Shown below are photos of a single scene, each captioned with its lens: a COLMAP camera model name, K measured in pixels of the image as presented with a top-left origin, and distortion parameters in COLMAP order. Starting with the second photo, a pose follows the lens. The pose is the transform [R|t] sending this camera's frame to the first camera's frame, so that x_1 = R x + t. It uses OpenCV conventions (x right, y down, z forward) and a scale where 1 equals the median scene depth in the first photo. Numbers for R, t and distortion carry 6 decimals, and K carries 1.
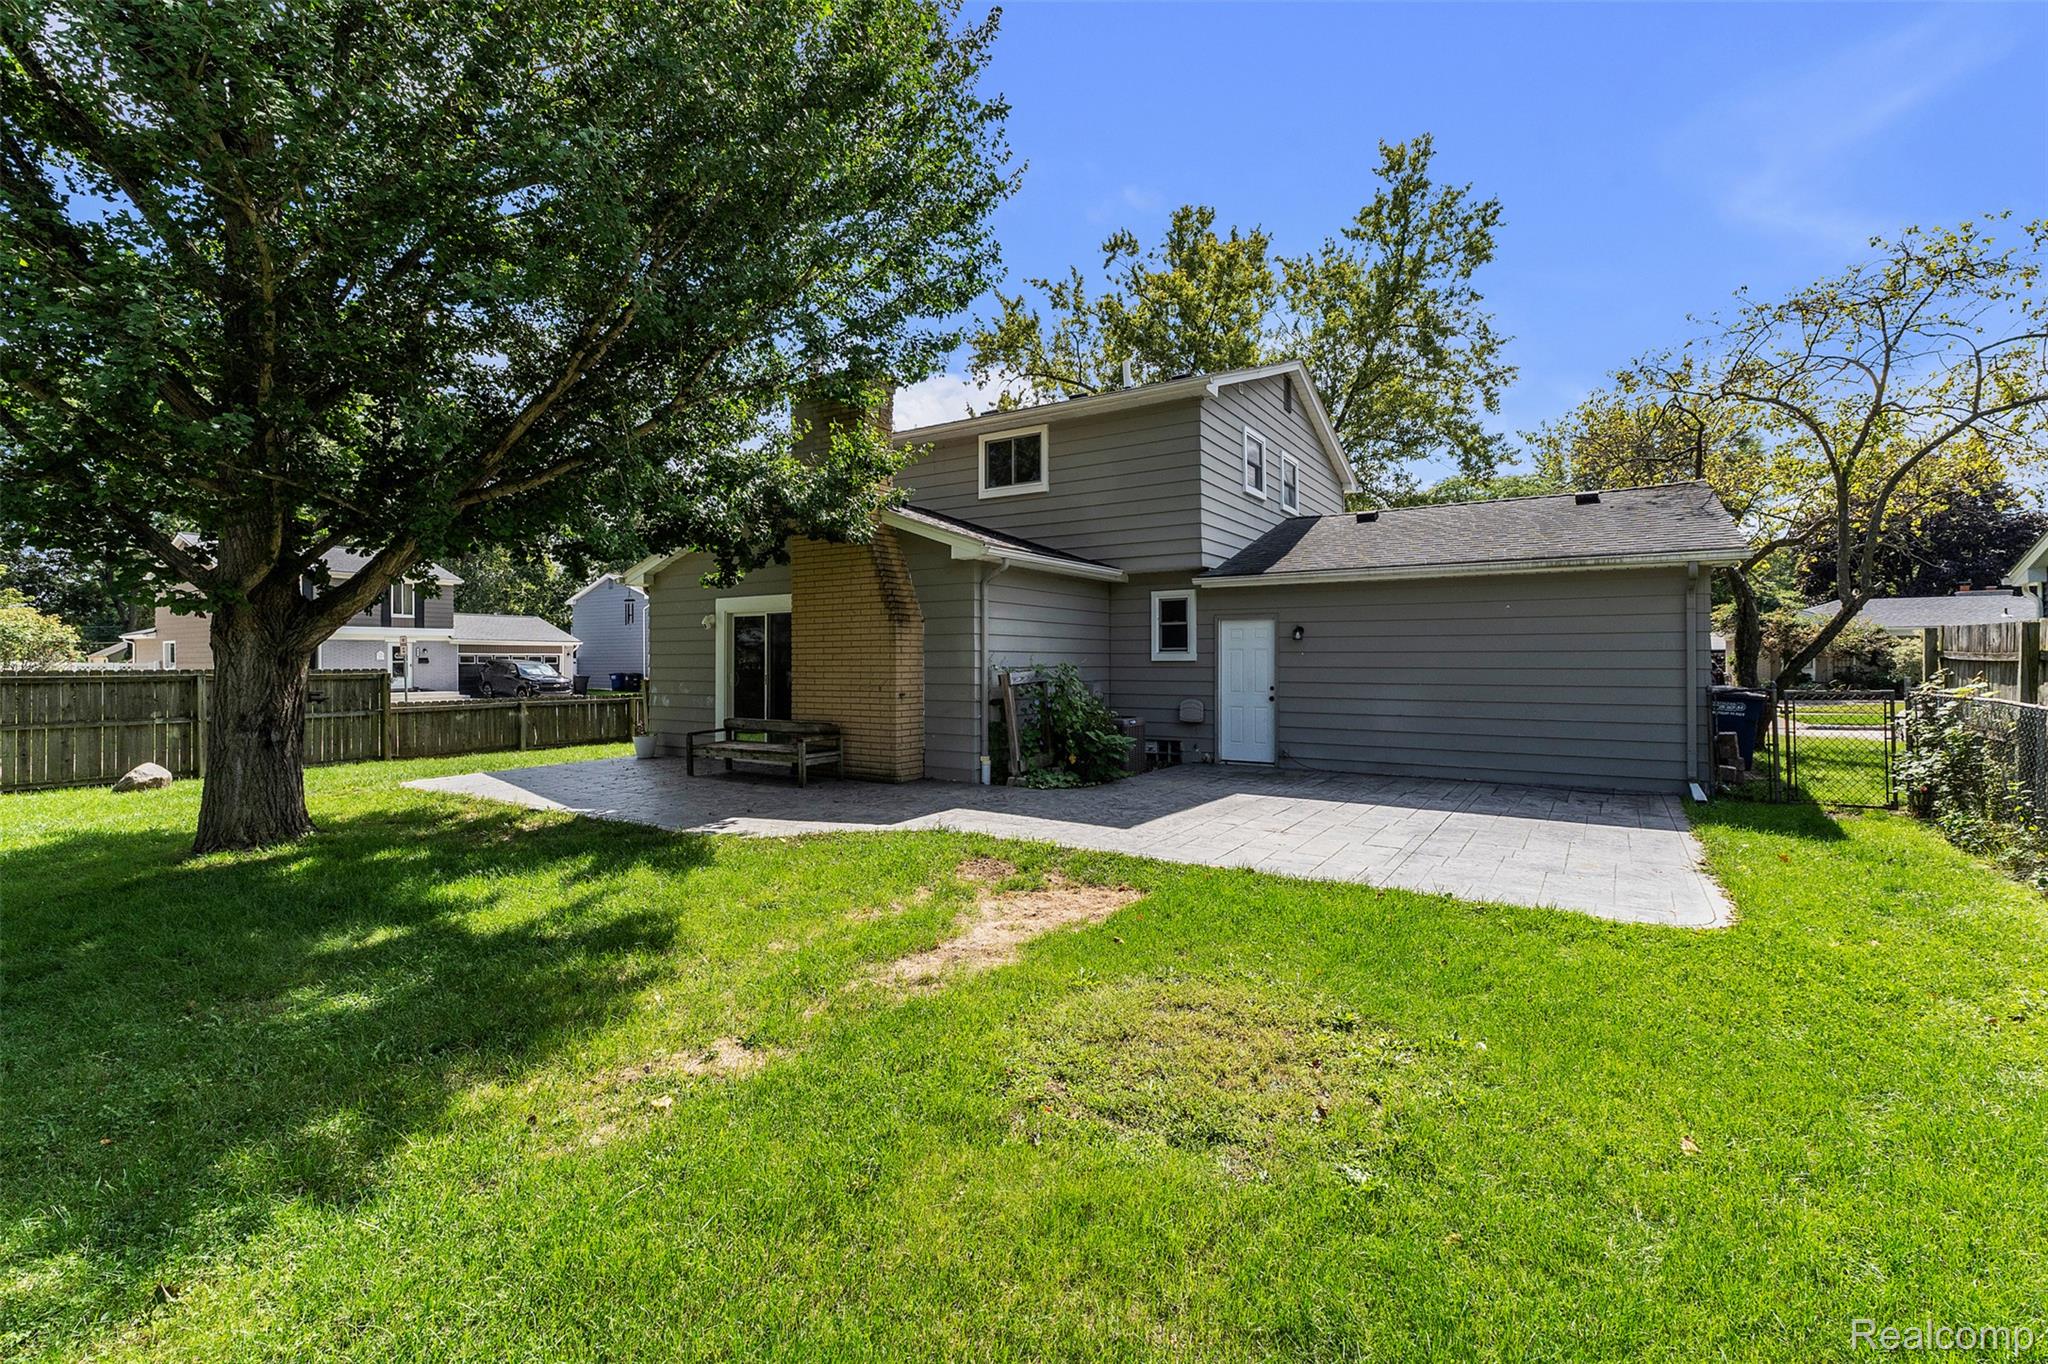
lens RADIAL K [[877.3, 0, 1016.2], [0, 877.3, 661.1], [0, 0, 1]] dist [0.001445, 0.000233]
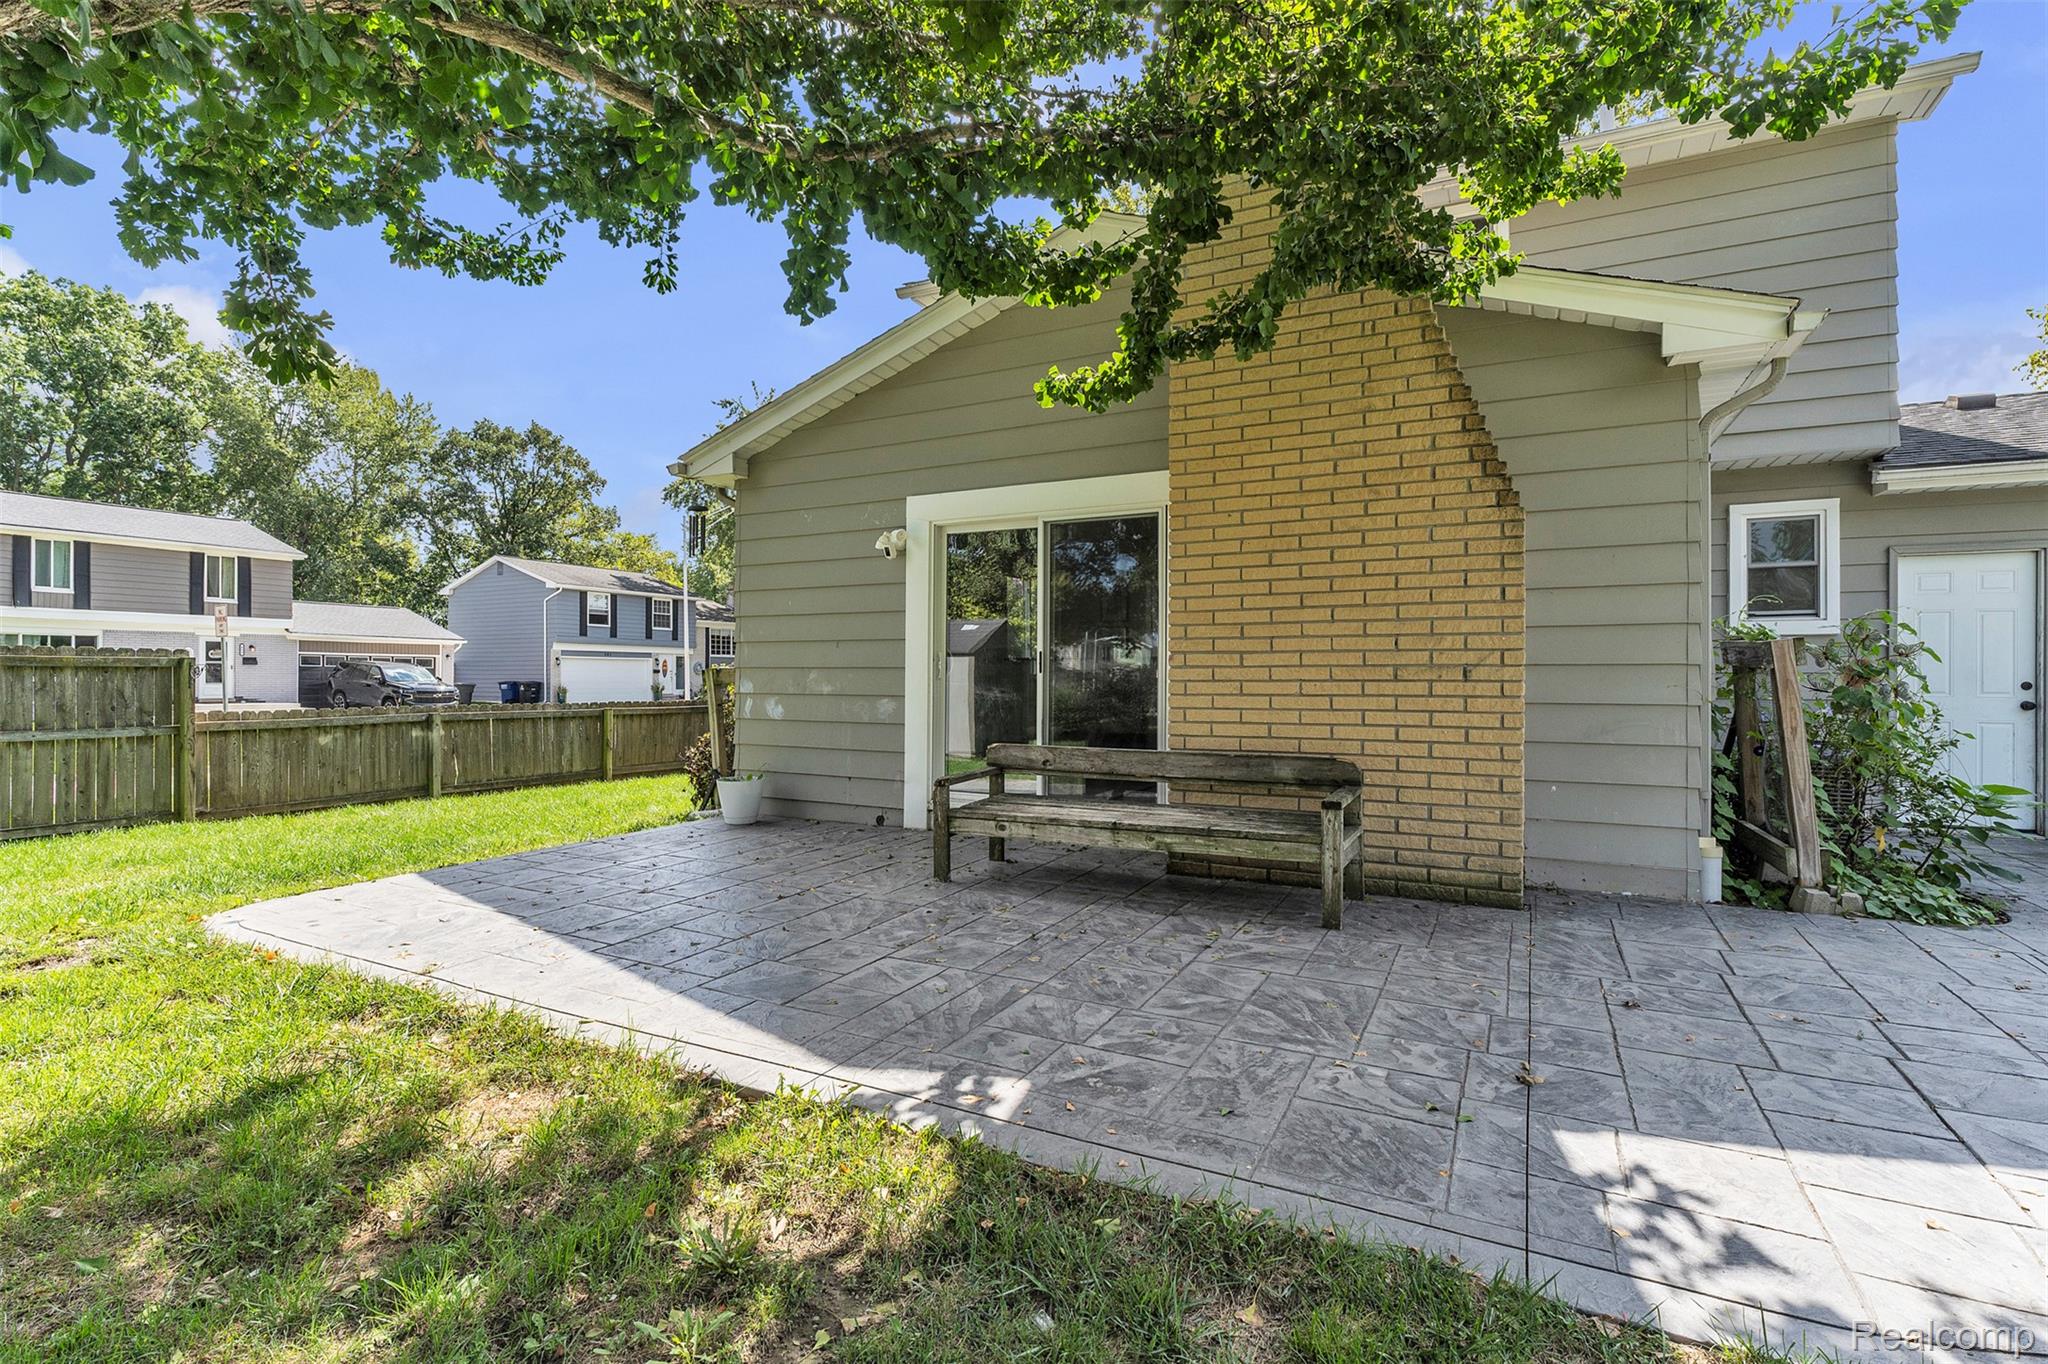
lens RADIAL K [[953.1, 0, 1024.0], [0, 953.1, 682.0], [0, 0, 1]] dist [-0.012022, 0.000105]
pose [[0.995517, 0.006334, 0.094371, -0.326440], [-0.006897, 0.999960, 0.005638, 0.027714], [-0.094332, -0.006264, 0.995521, 0.469965]]
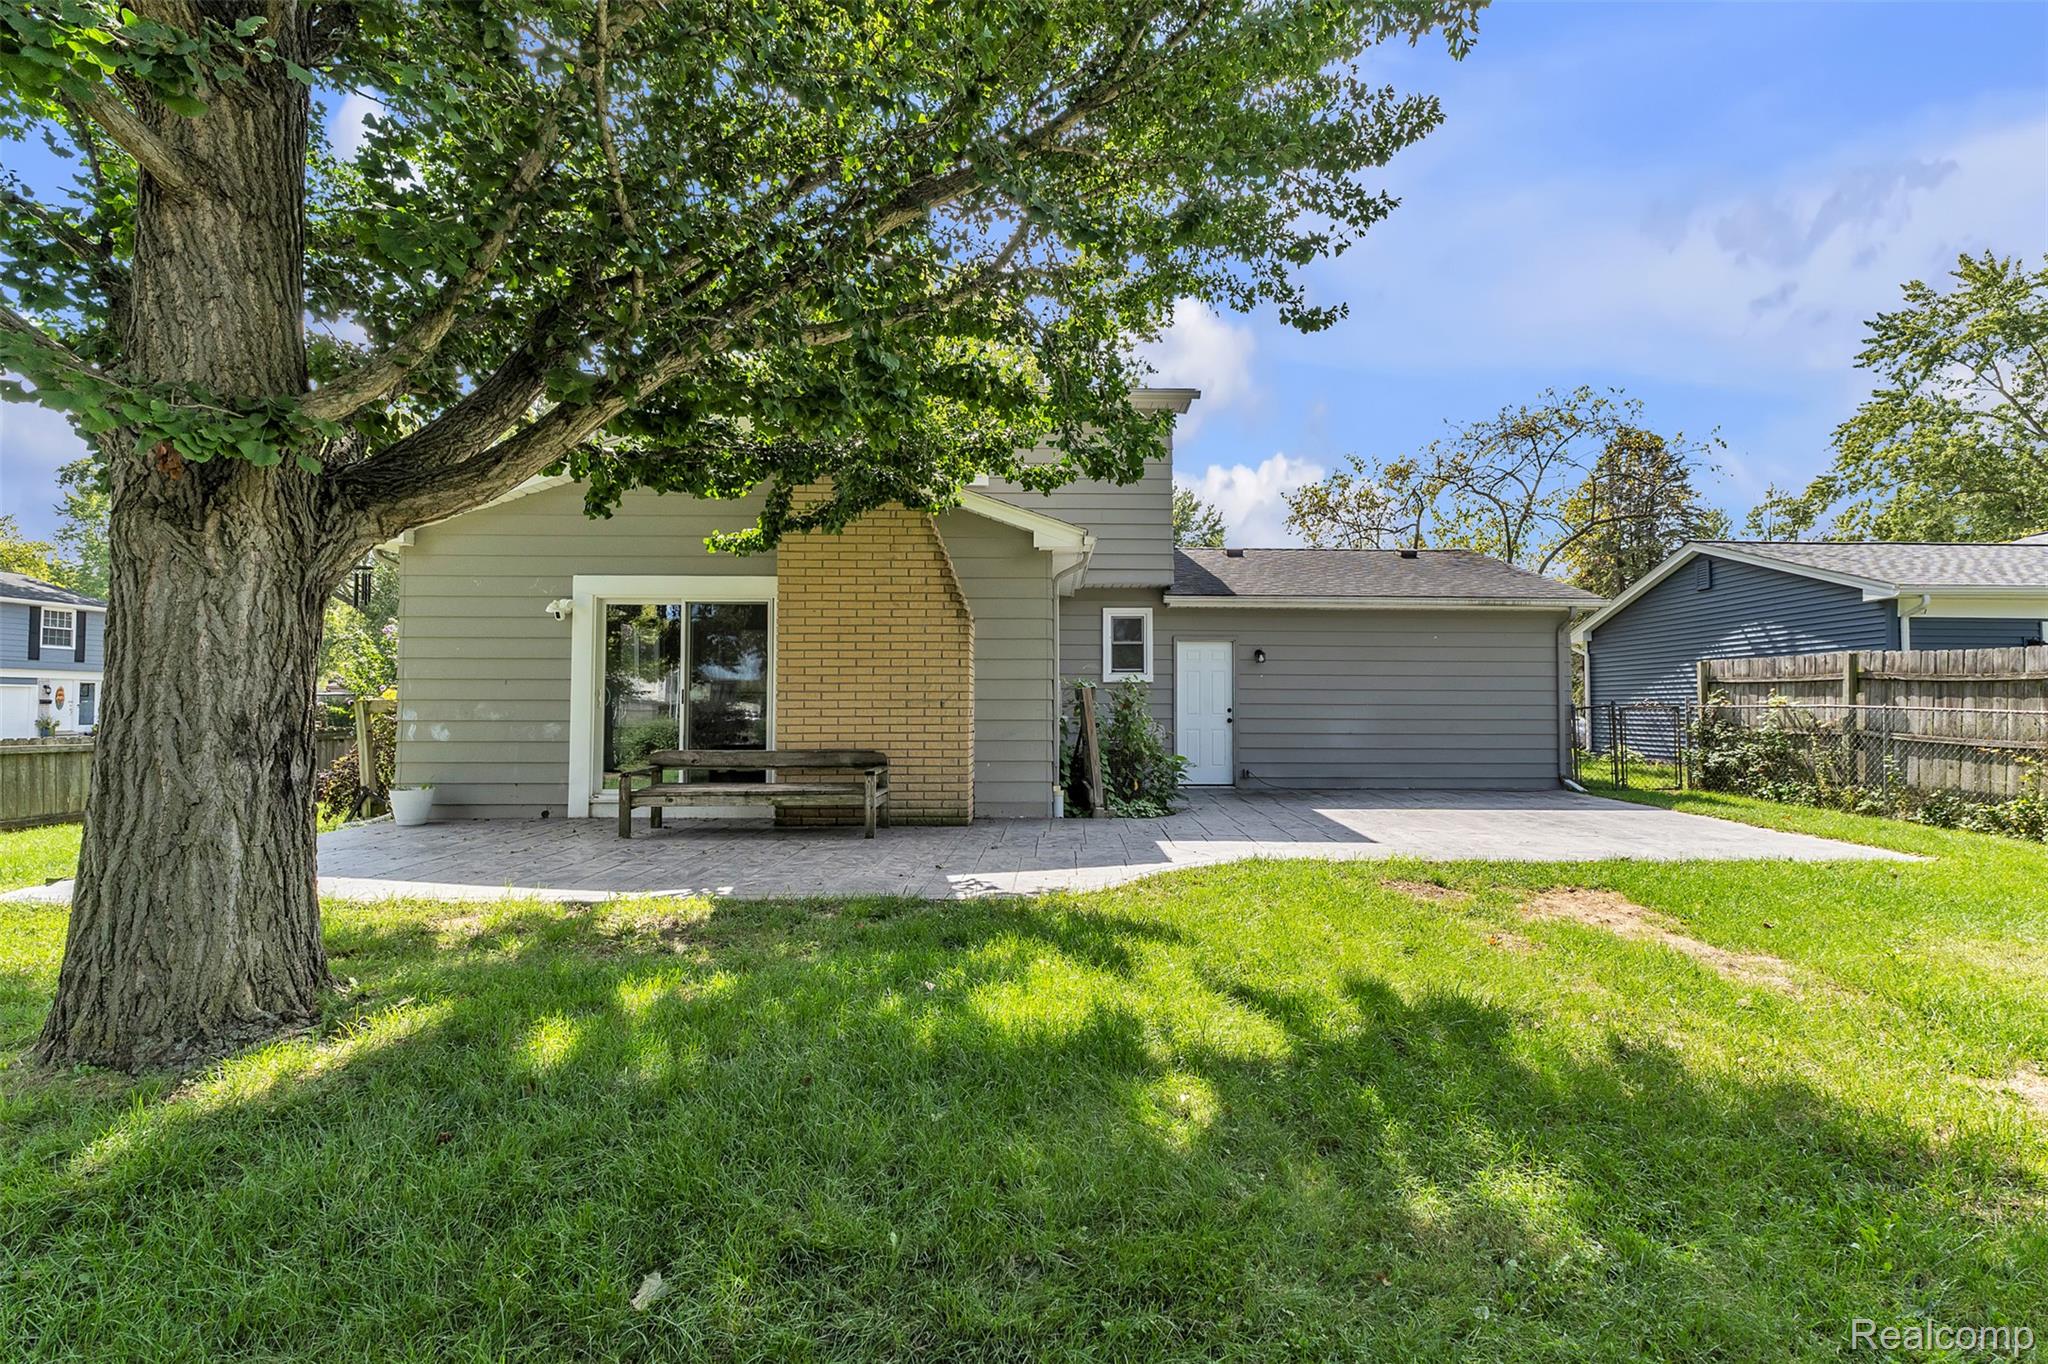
lens RADIAL K [[919.6, 0, 1082.0], [0, 919.6, 676.3], [0, 0, 1]] dist [0.002631, 0.000547]
pose [[0.822990, 0.023627, 0.567565, -0.418419], [-0.003798, 0.999341, -0.036094, 0.028902], [-0.568044, 0.027549, 0.822537, 0.211284]]
